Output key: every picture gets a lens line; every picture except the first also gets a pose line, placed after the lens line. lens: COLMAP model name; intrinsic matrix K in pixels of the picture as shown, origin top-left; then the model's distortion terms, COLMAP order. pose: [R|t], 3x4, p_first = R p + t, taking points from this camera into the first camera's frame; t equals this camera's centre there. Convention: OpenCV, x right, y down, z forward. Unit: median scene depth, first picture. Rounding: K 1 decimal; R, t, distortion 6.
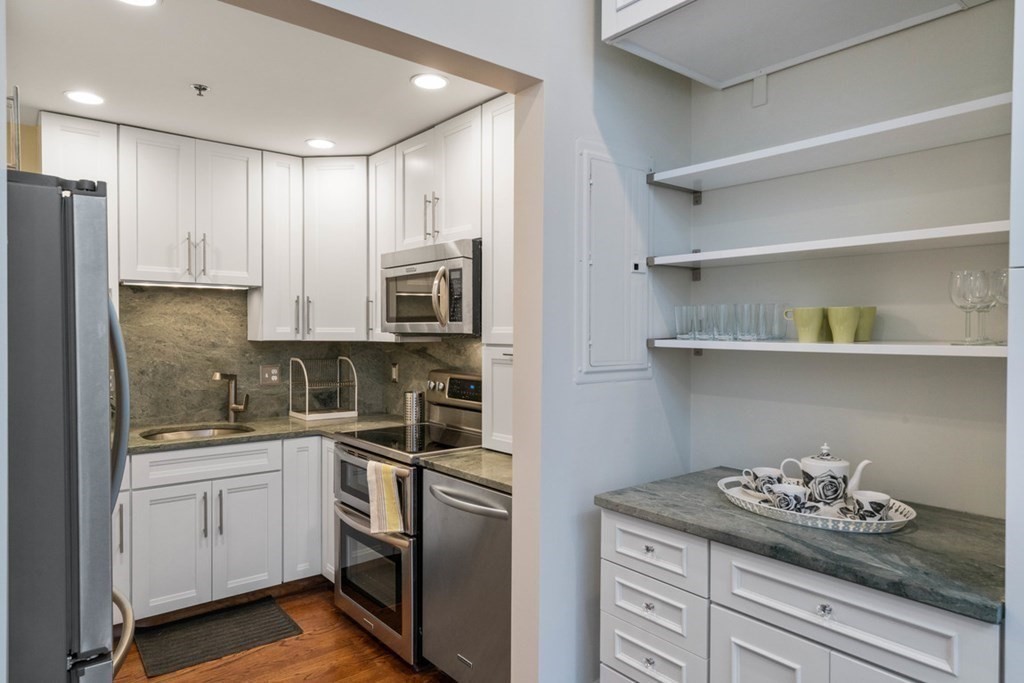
lens RADIAL K [[631.2, 0, 508.6], [0, 631.2, 339.9], [0, 0, 1]] dist [0.000397, 0.001282]
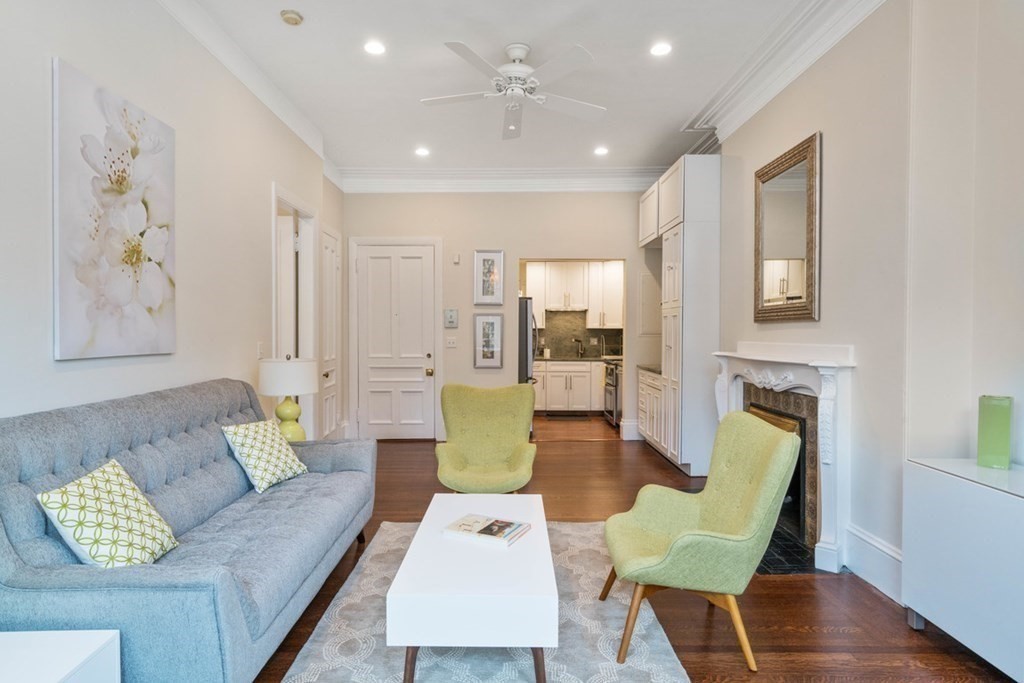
lens RADIAL K [[560.2, 0, 510.7], [0, 560.2, 337.2], [0, 0, 1]] dist [0.006508, 0.003423]
pose [[0.777445, 0.005014, -0.628931, 1.066382], [-0.007464, 0.999971, -0.001255, 0.054142], [0.628907, 0.005671, 0.777460, -1.361573]]
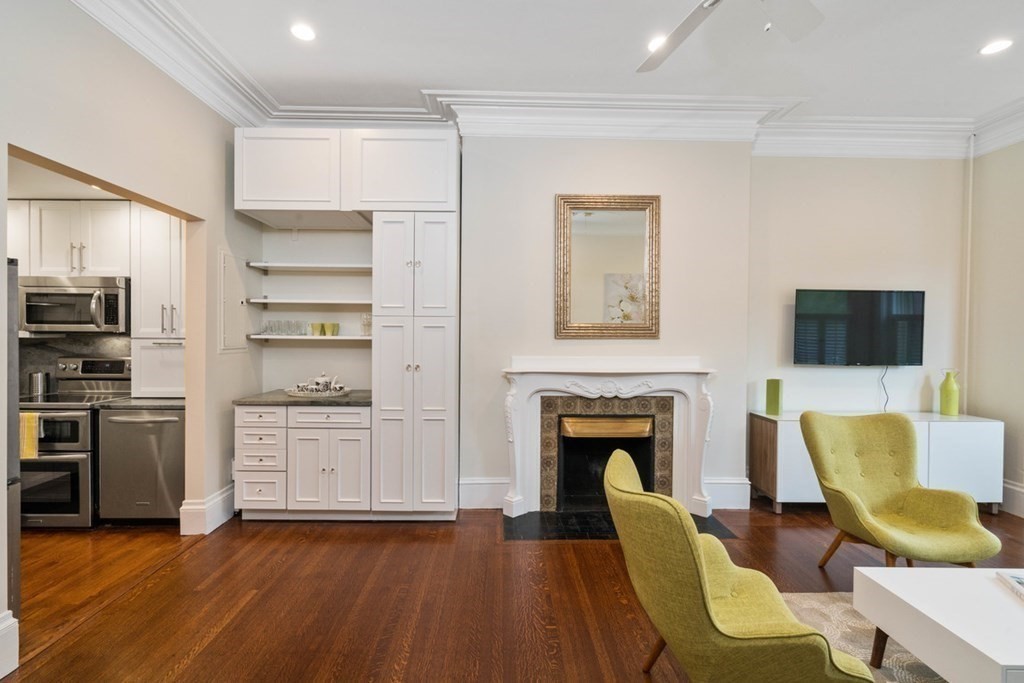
lens RADIAL K [[476.3, 0, 511.7], [0, 476.3, 339.4], [0, 0, 1]] dist [-0.003771, 0.003642]
pose [[0.624949, -0.005619, 0.780646, -0.375121], [0.005819, 0.999980, 0.002540, 0.011980], [-0.780644, 0.002956, 0.624969, -0.585379]]
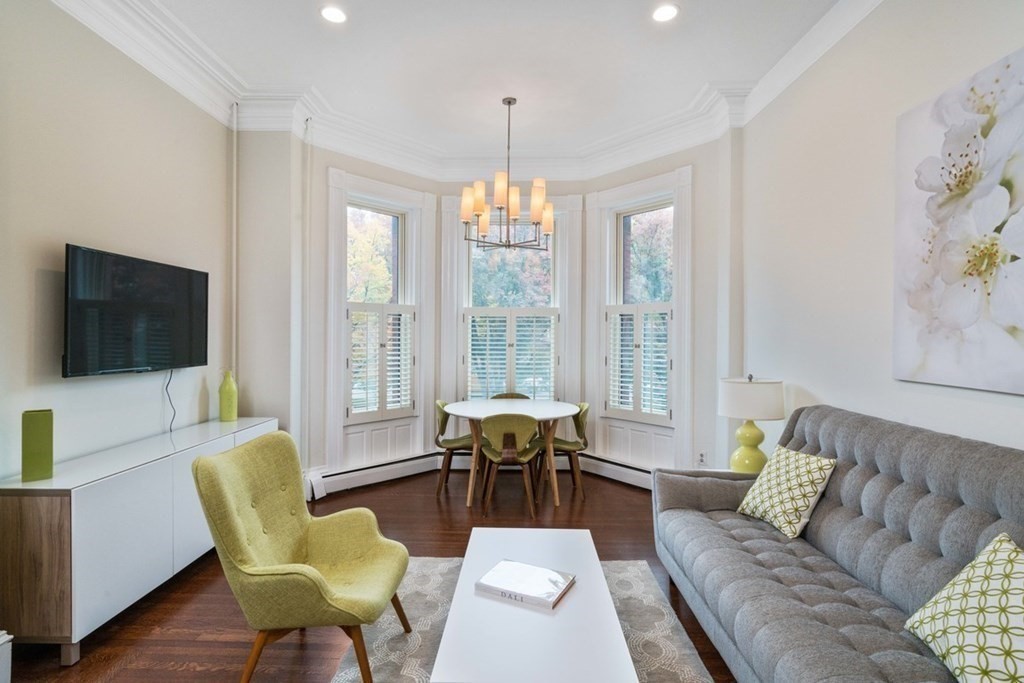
lens RADIAL K [[517.4, 0, 504.7], [0, 517.4, 338.7], [0, 0, 1]] dist [0.002849, -0.000552]
pose [[-0.756818, -0.014389, 0.653467, 0.105244], [0.000148, 0.999754, 0.022185, 0.010228], [-0.653626, 0.016886, -0.756630, -0.214424]]
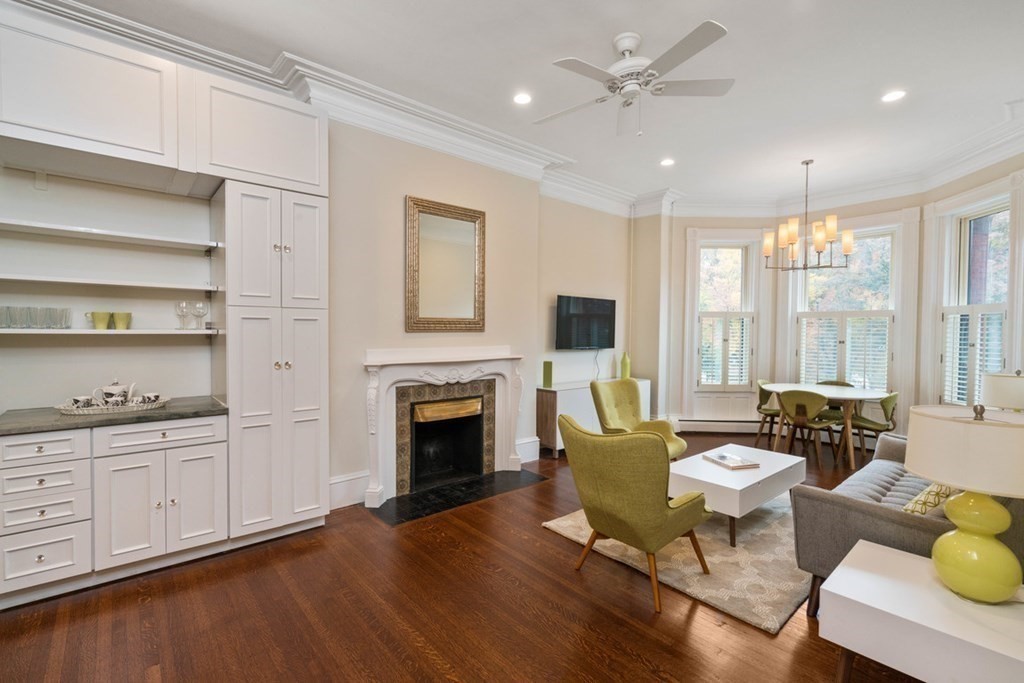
lens RADIAL K [[476.3, 0, 518.8], [0, 476.3, 339.1], [0, 0, 1]] dist [-0.003771, 0.003642]
pose [[-0.042815, -0.024019, 0.998794, -0.661191], [0.005471, 0.999690, 0.024276, 0.003576], [-0.999068, 0.006503, -0.042670, -0.154731]]
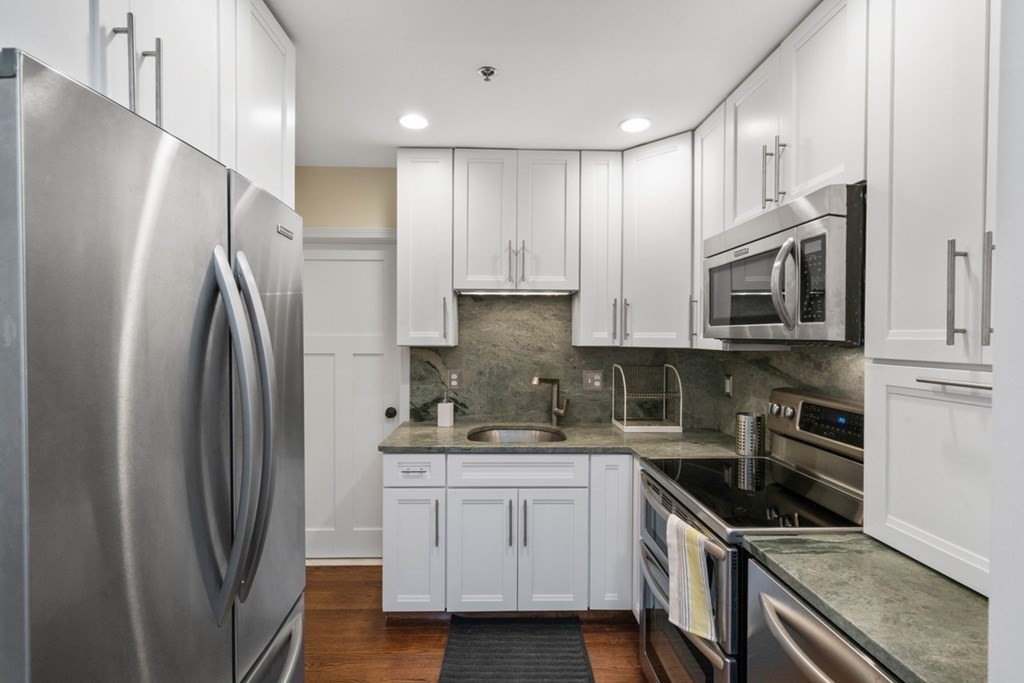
lens RADIAL K [[476.3, 0, 508.9], [0, 476.3, 340.9], [0, 0, 1]] dist [-0.003771, 0.003642]
pose [[0.792762, 0.007413, -0.609486, -0.031802], [-0.010117, 0.999948, -0.000997, -0.005798], [0.609447, 0.006956, 0.792796, 0.402524]]
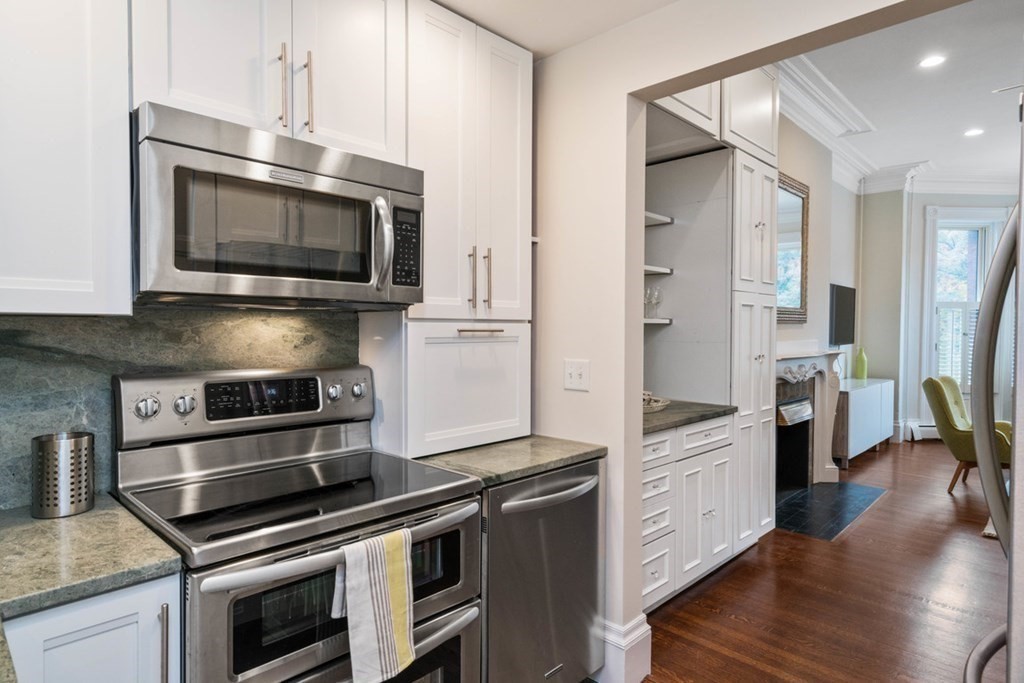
lens RADIAL K [[583.8, 0, 512.1], [0, 583.8, 343.0], [0, 0, 1]] dist [0.015219, -0.000533]
pose [[-0.119880, -0.028410, 0.992382, -0.662962], [0.009201, 0.999516, 0.029726, 0.014234], [-0.992746, 0.012694, -0.119560, 0.875562]]
